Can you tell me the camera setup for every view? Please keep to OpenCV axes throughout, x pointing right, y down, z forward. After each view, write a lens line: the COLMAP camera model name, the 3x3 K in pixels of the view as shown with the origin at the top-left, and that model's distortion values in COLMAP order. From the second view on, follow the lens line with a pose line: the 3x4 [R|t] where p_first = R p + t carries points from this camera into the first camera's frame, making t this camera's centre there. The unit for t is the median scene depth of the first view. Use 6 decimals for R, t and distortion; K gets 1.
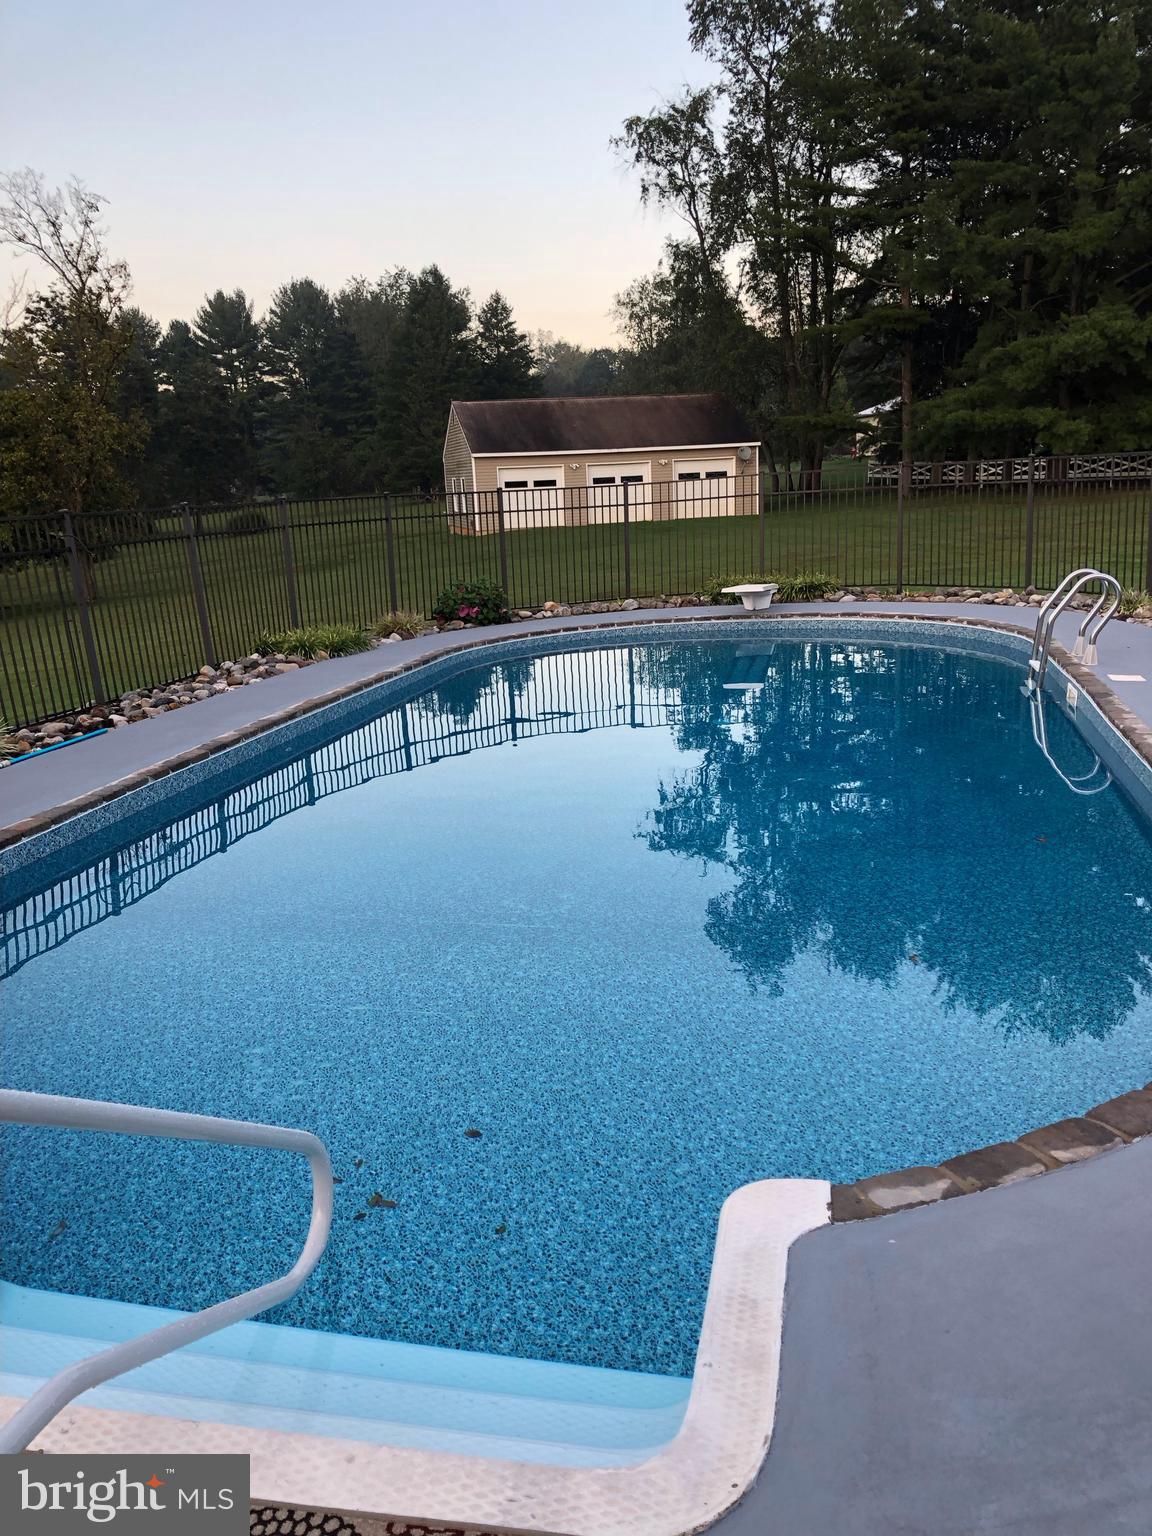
lens RADIAL K [[1269.1, 0, 576.5], [0, 1269.1, 768.2], [0, 0, 1]] dist [-0.018749, 0.006820]
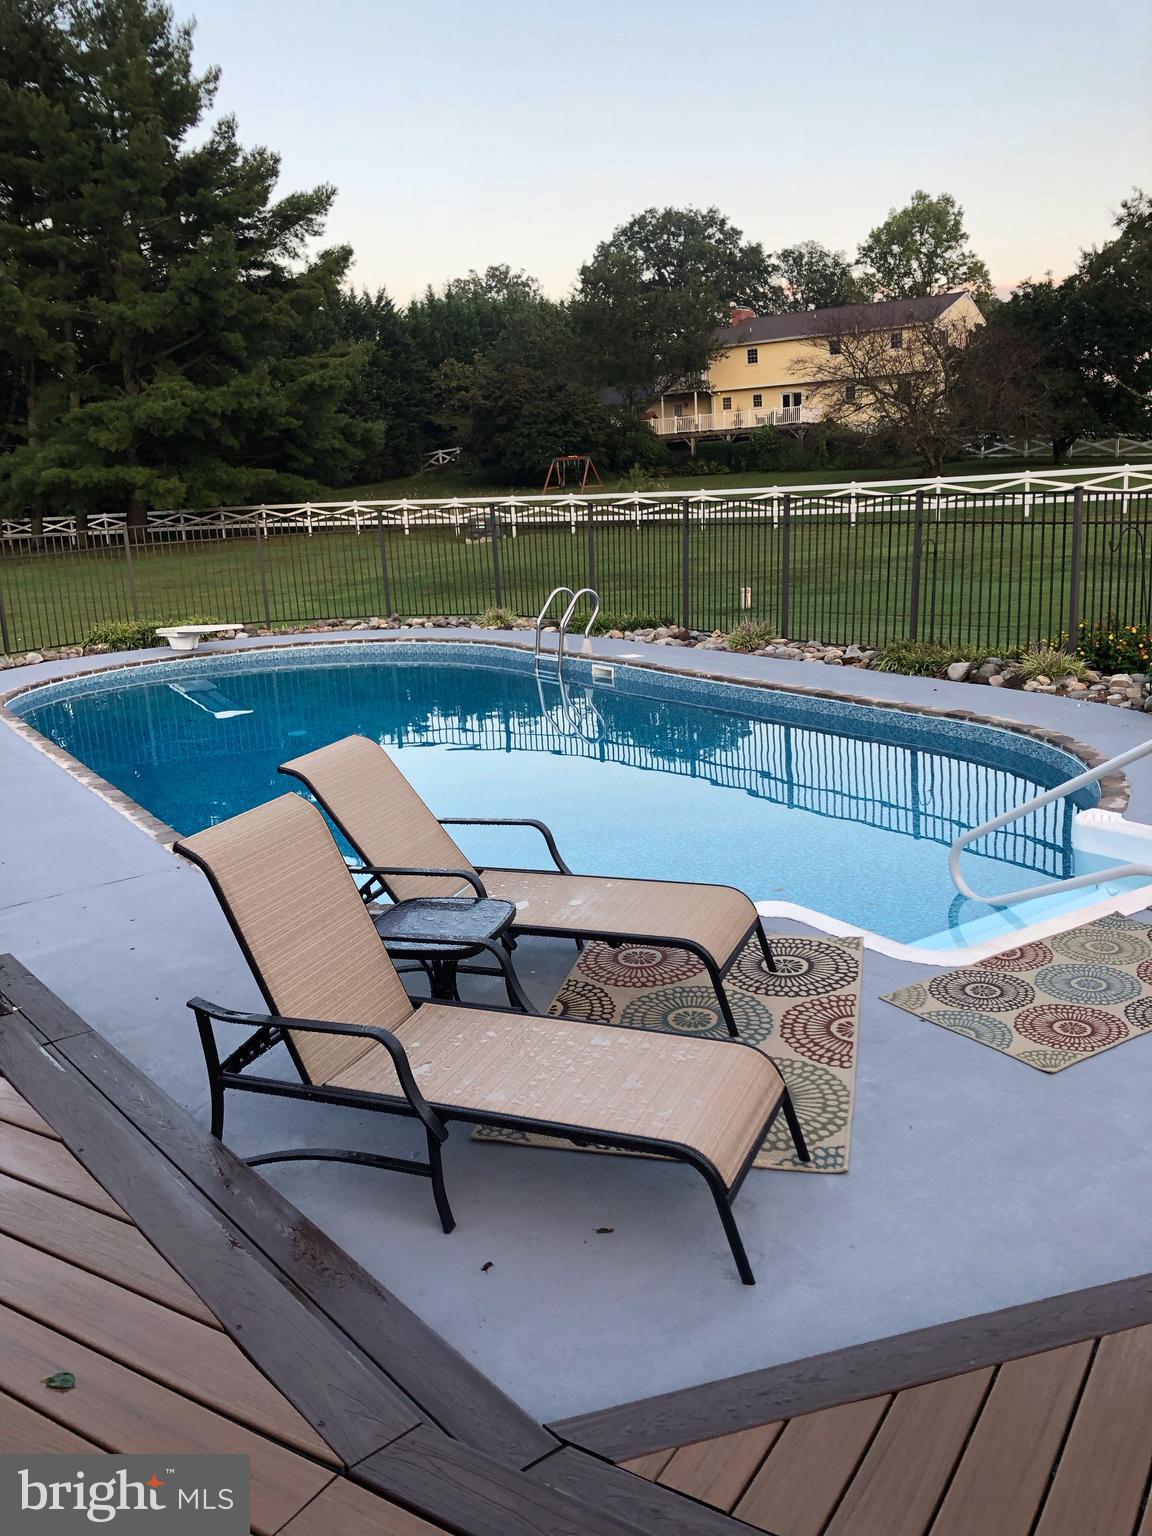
lens RADIAL K [[1269.1, 0, 575.4], [0, 1269.1, 766.4], [0, 0, 1]] dist [-0.018749, 0.006820]
pose [[0.693417, -0.139273, 0.706948, -0.166750], [0.172110, 0.984756, 0.025187, 0.000390], [-0.699679, 0.104207, 0.706817, 0.012422]]
